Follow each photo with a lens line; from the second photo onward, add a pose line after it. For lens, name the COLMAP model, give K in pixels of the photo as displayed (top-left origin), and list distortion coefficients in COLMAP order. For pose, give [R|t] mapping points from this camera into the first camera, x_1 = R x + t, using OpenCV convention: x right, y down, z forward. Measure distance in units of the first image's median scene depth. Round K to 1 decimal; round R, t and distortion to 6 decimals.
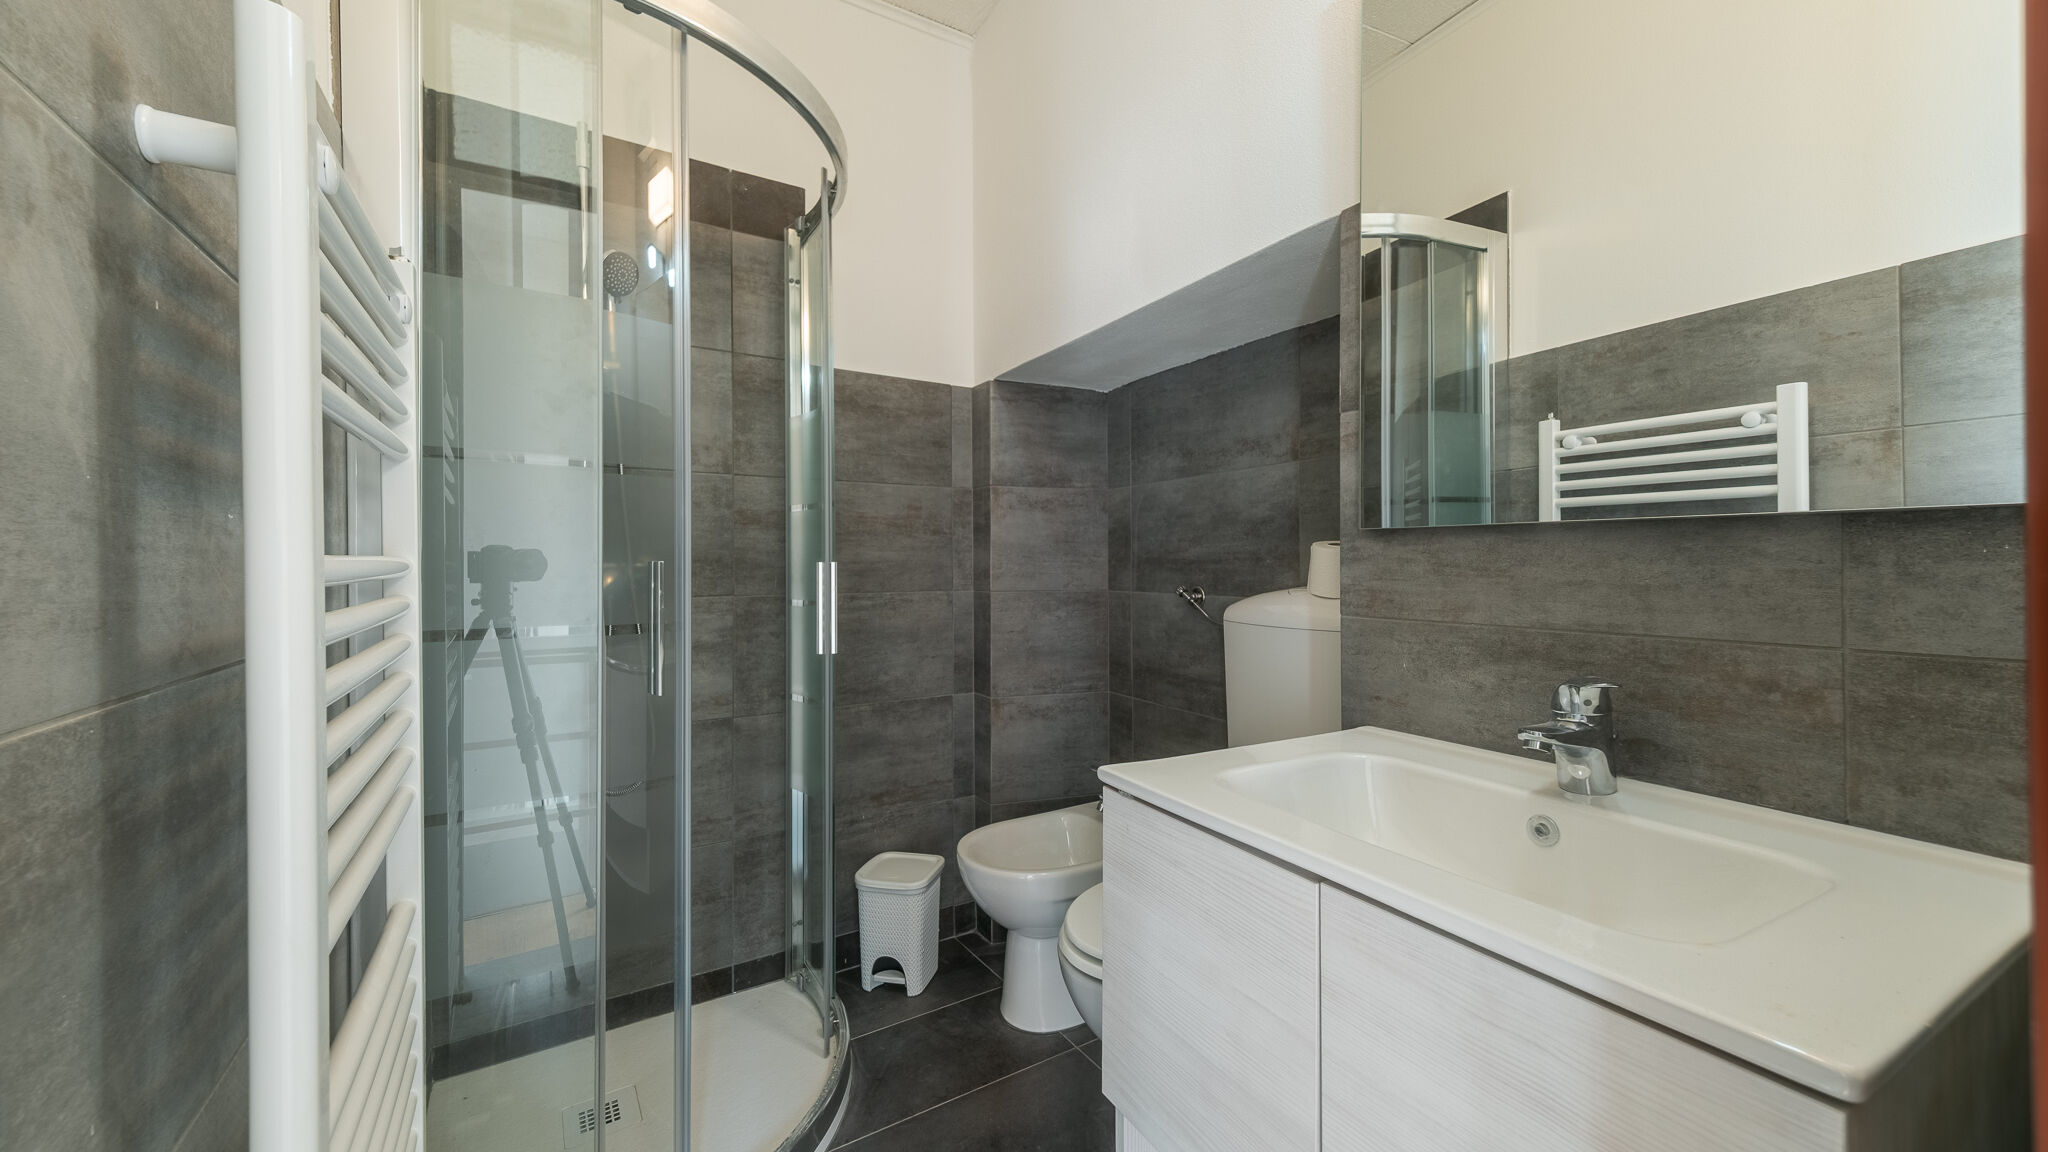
lens RADIAL K [[763.8, 0, 1025.7], [0, 763.8, 565.9], [0, 0, 1]] dist [0.000274, 0.000024]
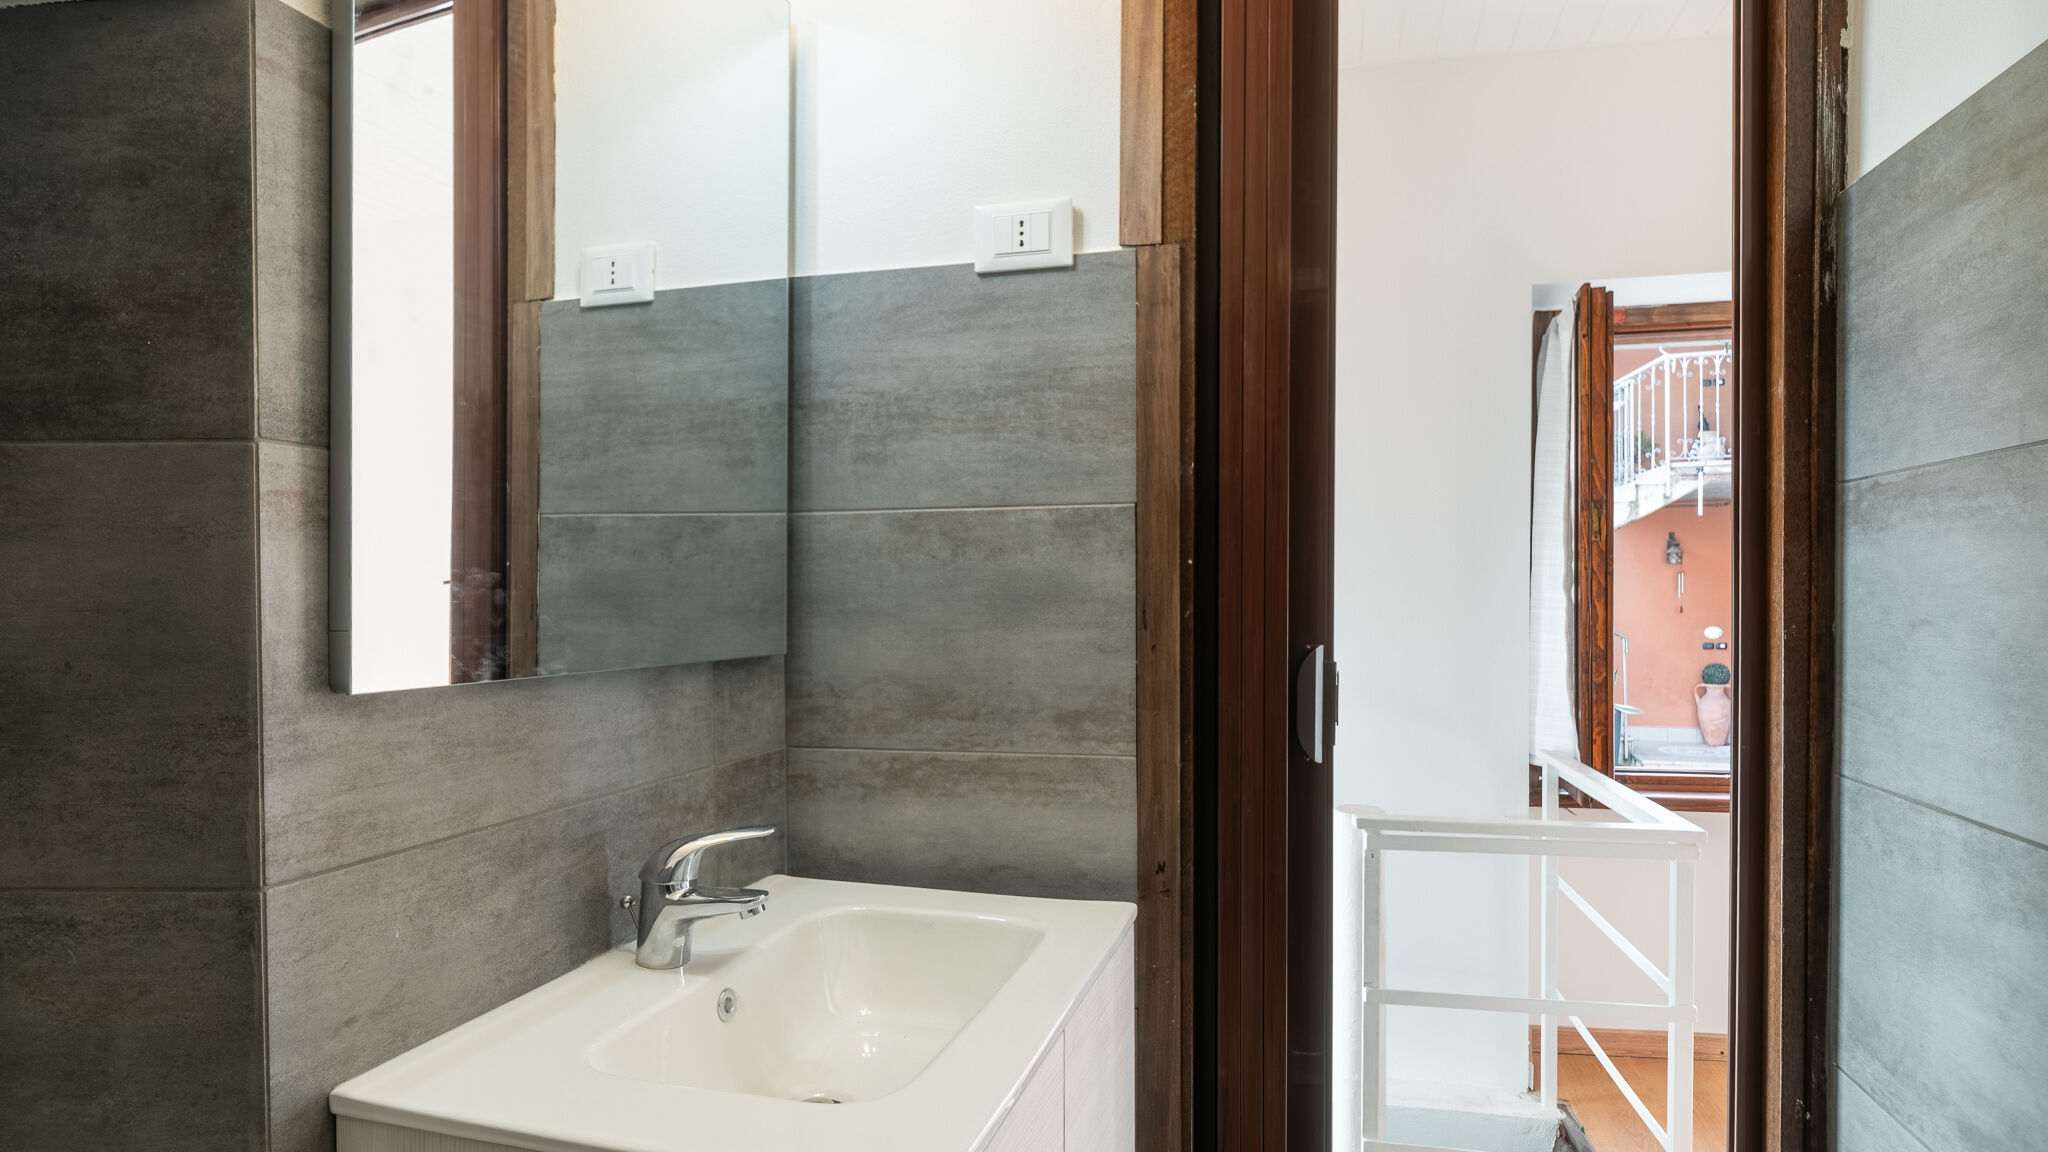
lens RADIAL K [[1135.3, 0, 1024.0], [0, 1135.3, 585.9], [0, 0, 1]] dist [-0.003854, -0.001885]
pose [[-0.712040, 0.002899, 0.702133, -0.513285], [0.005225, 0.999986, 0.001170, -0.153296], [-0.702119, 0.004501, -0.712045, 1.579633]]
